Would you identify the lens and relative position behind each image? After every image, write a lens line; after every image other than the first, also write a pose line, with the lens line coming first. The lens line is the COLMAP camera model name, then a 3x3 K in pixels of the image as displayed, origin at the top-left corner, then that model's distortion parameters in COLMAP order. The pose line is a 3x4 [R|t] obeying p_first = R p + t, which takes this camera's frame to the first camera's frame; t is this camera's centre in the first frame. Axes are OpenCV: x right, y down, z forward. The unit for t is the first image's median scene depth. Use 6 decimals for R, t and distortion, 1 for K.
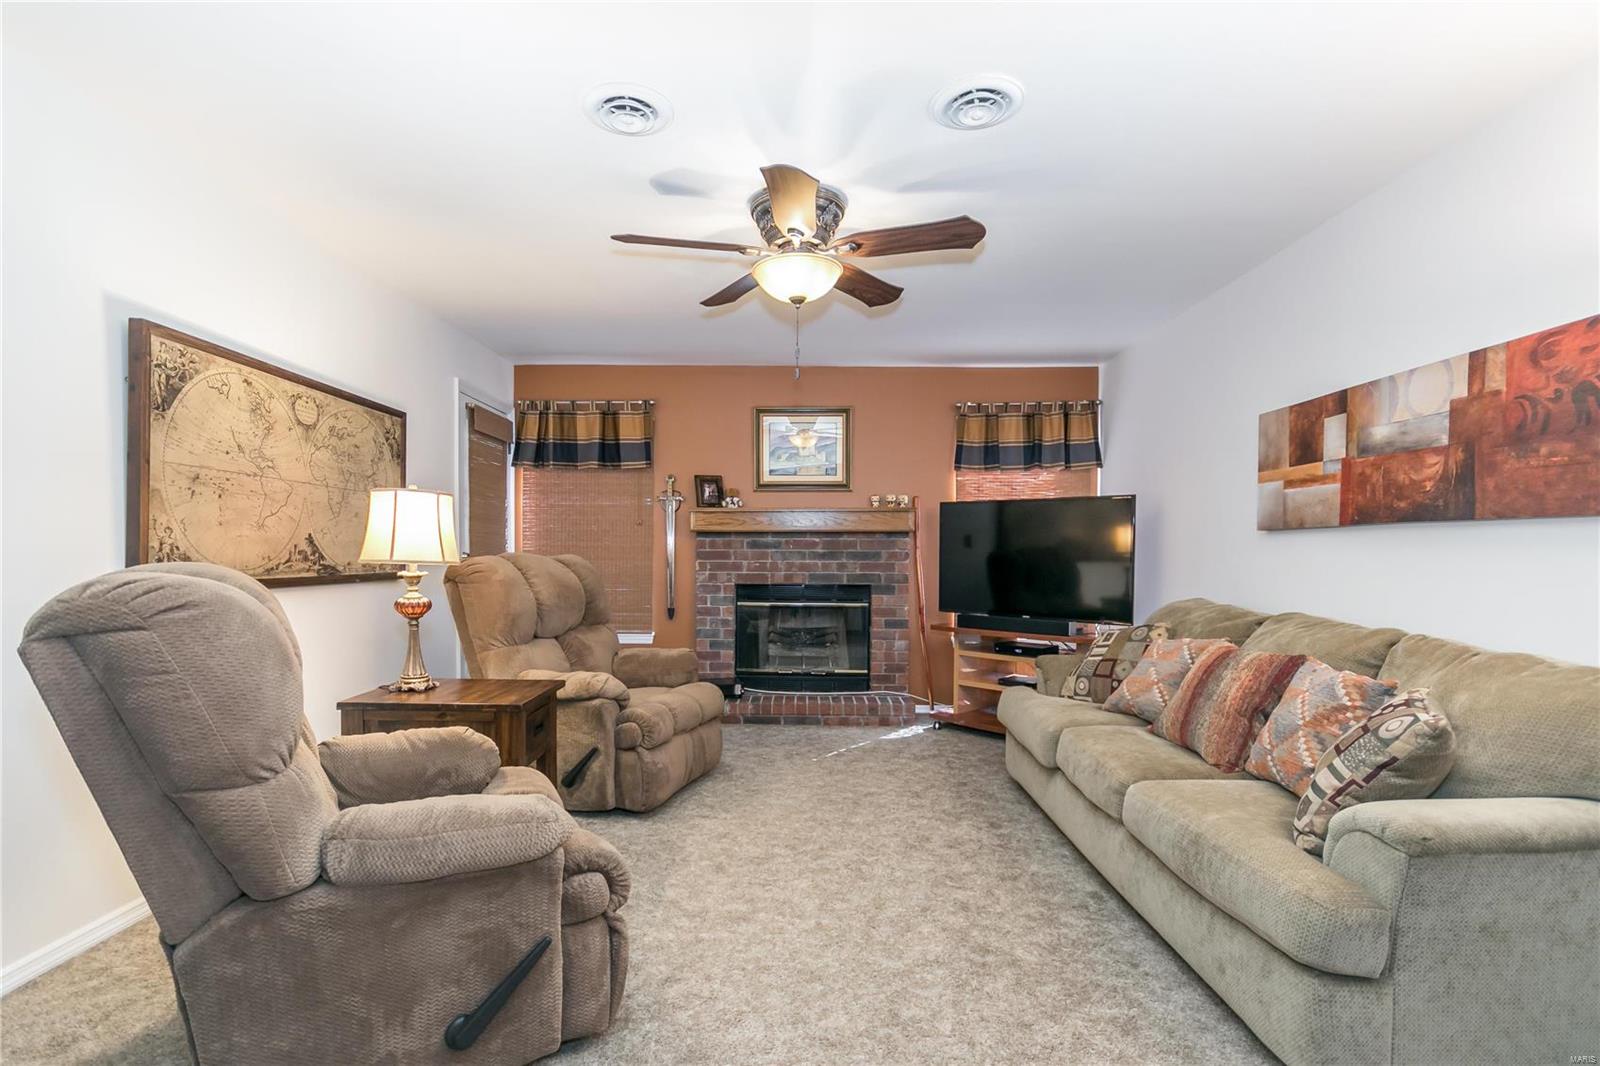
lens RADIAL K [[774.6, 0, 840.1], [0, 774.6, 552.9], [0, 0, 1]] dist [0.010961, -0.003159]
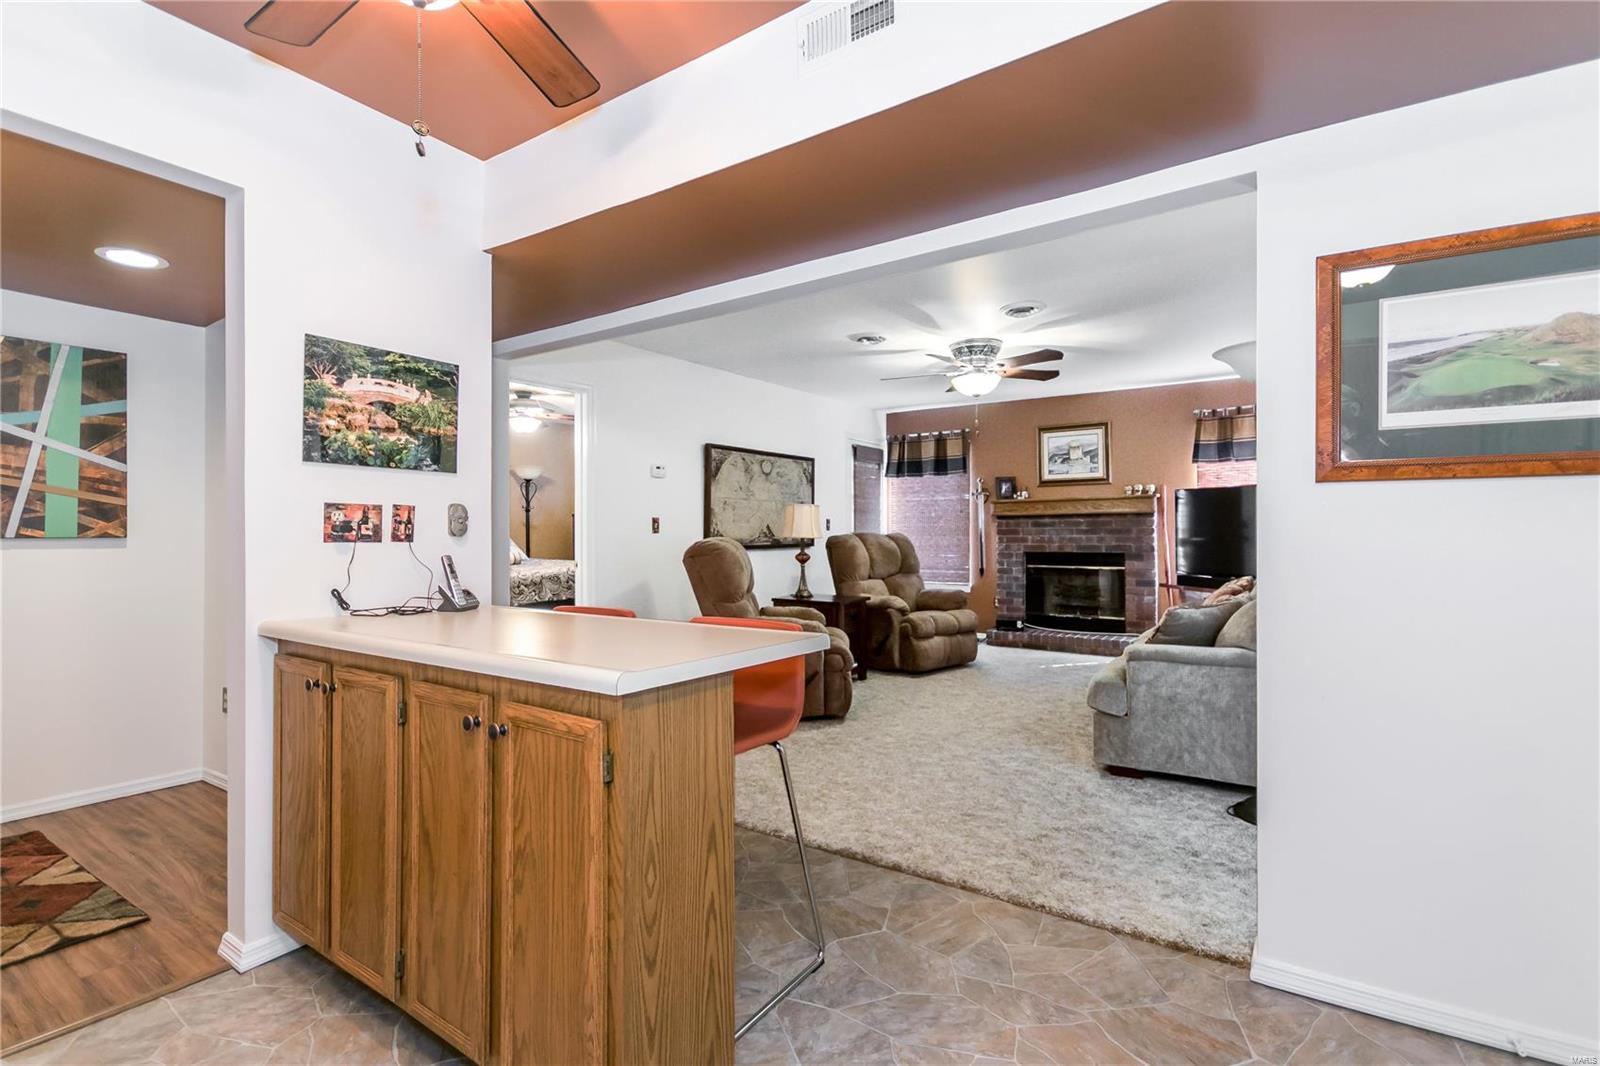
lens RADIAL K [[774.6, 0, 839.3], [0, 774.6, 517.1], [0, 0, 1]] dist [0.010961, -0.003159]
pose [[0.838564, -0.020518, -0.544417, 0.591170], [0.011832, 0.999741, -0.019454, -0.001029], [0.544675, 0.009872, 0.838589, -0.627339]]
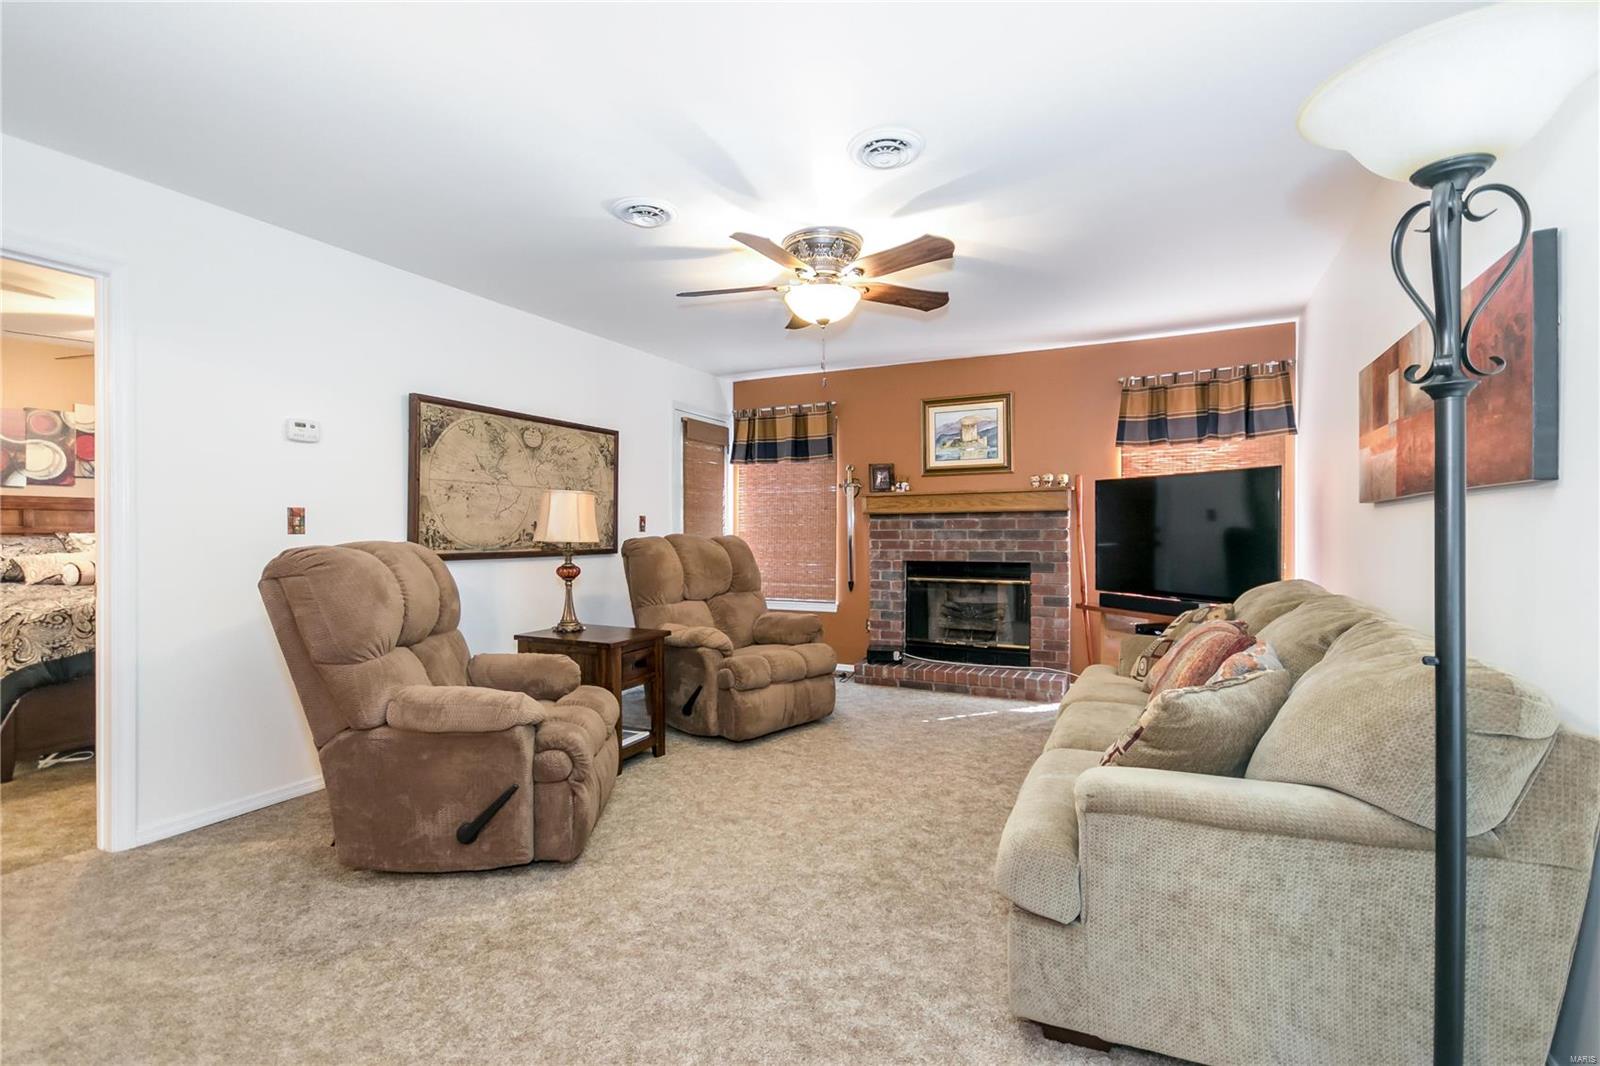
lens RADIAL K [[774.6, 0, 834.2], [0, 774.6, 515.8], [0, 0, 1]] dist [0.010961, -0.003159]
pose [[0.901099, -0.016564, -0.433296, 0.420443], [0.007201, 0.999704, -0.023242, 0.001535], [0.433553, 0.017823, 0.900952, -0.059076]]
